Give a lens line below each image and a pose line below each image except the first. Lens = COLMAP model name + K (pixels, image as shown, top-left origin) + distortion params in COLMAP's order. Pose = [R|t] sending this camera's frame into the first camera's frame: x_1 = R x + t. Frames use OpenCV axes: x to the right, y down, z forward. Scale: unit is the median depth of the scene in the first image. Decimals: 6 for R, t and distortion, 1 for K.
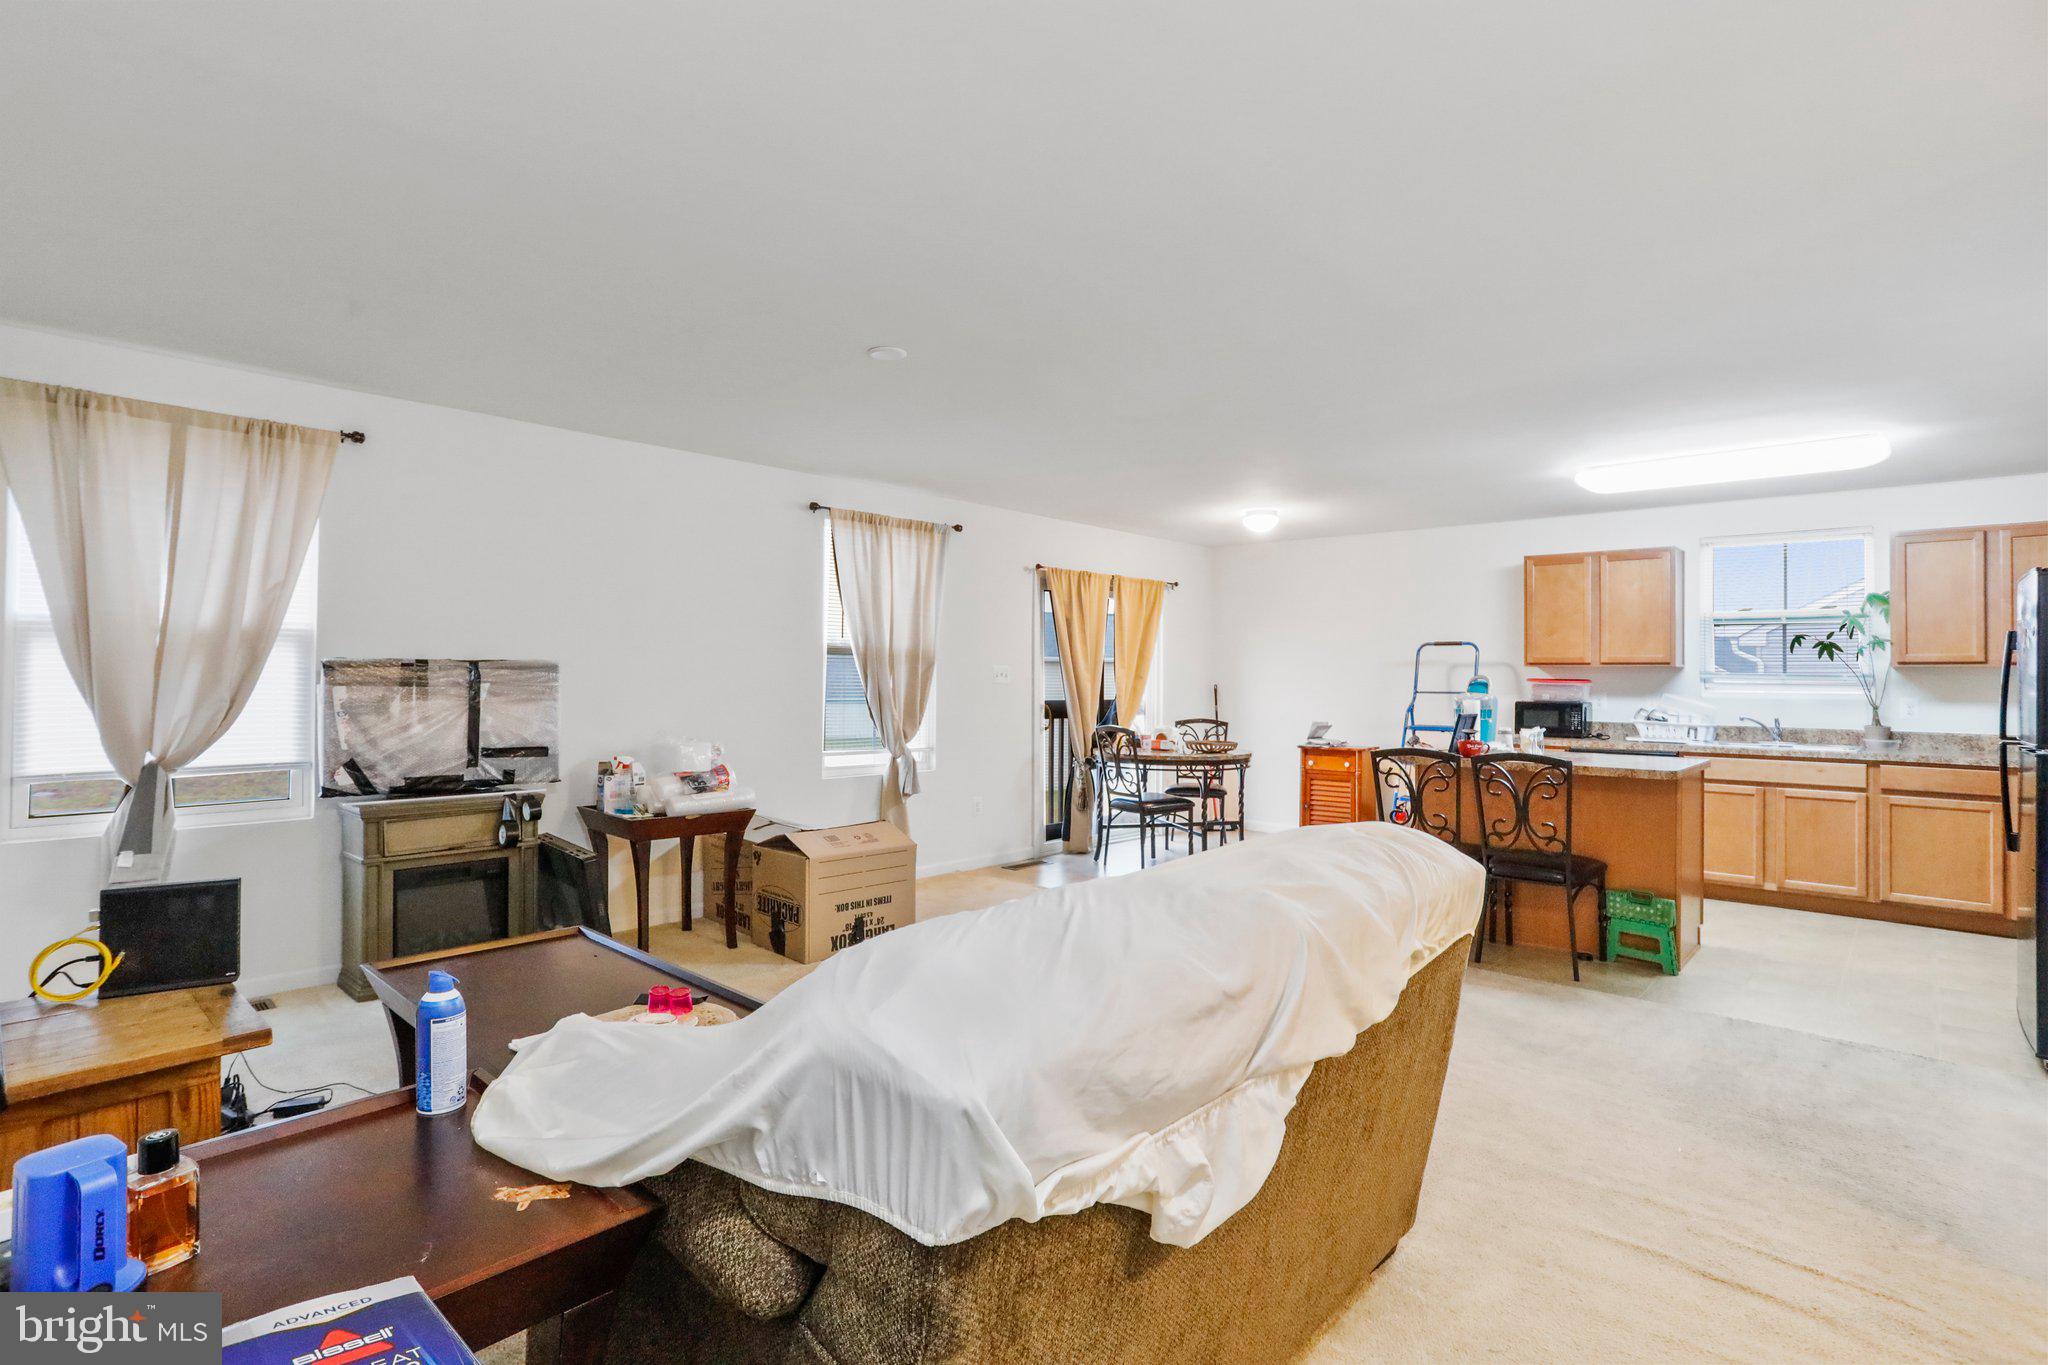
lens RADIAL K [[1002.3, 0, 1013.4], [0, 1002.3, 665.0], [0, 0, 1]] dist [-0.044224, 0.015788]
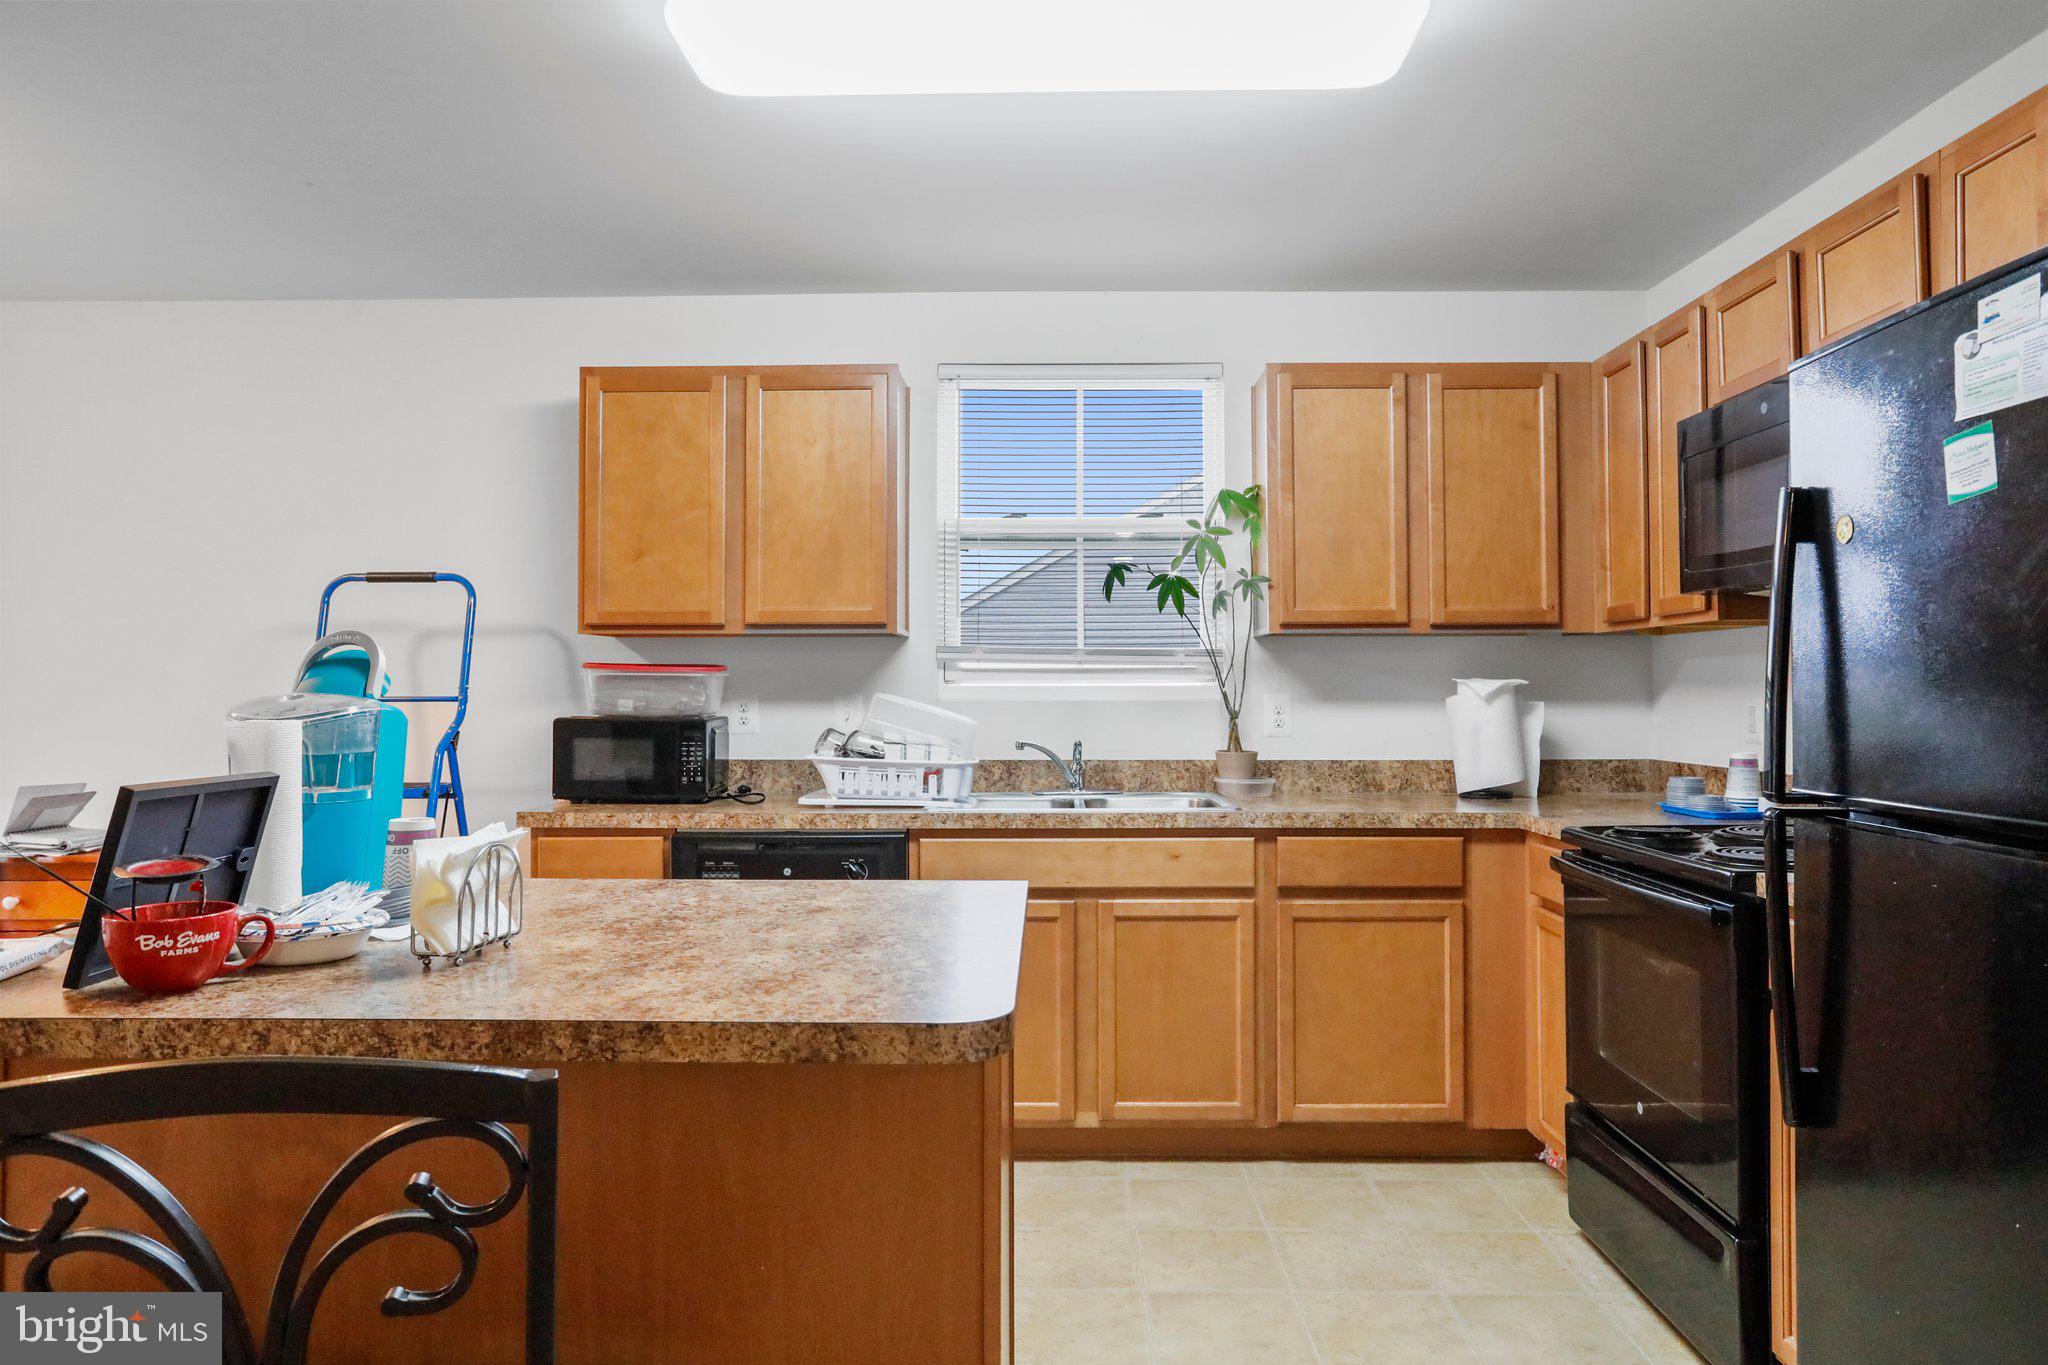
lens RADIAL K [[1302.2, 0, 1027.1], [0, 1302.2, 667.2], [0, 0, 1]] dist [-0.039734, 0.008856]
pose [[0.741608, 0.000312, 0.670833, 0.343566], [0.000999, 0.999998, -0.001569, 0.019536], [-0.670832, 0.001834, 0.741607, 0.560245]]
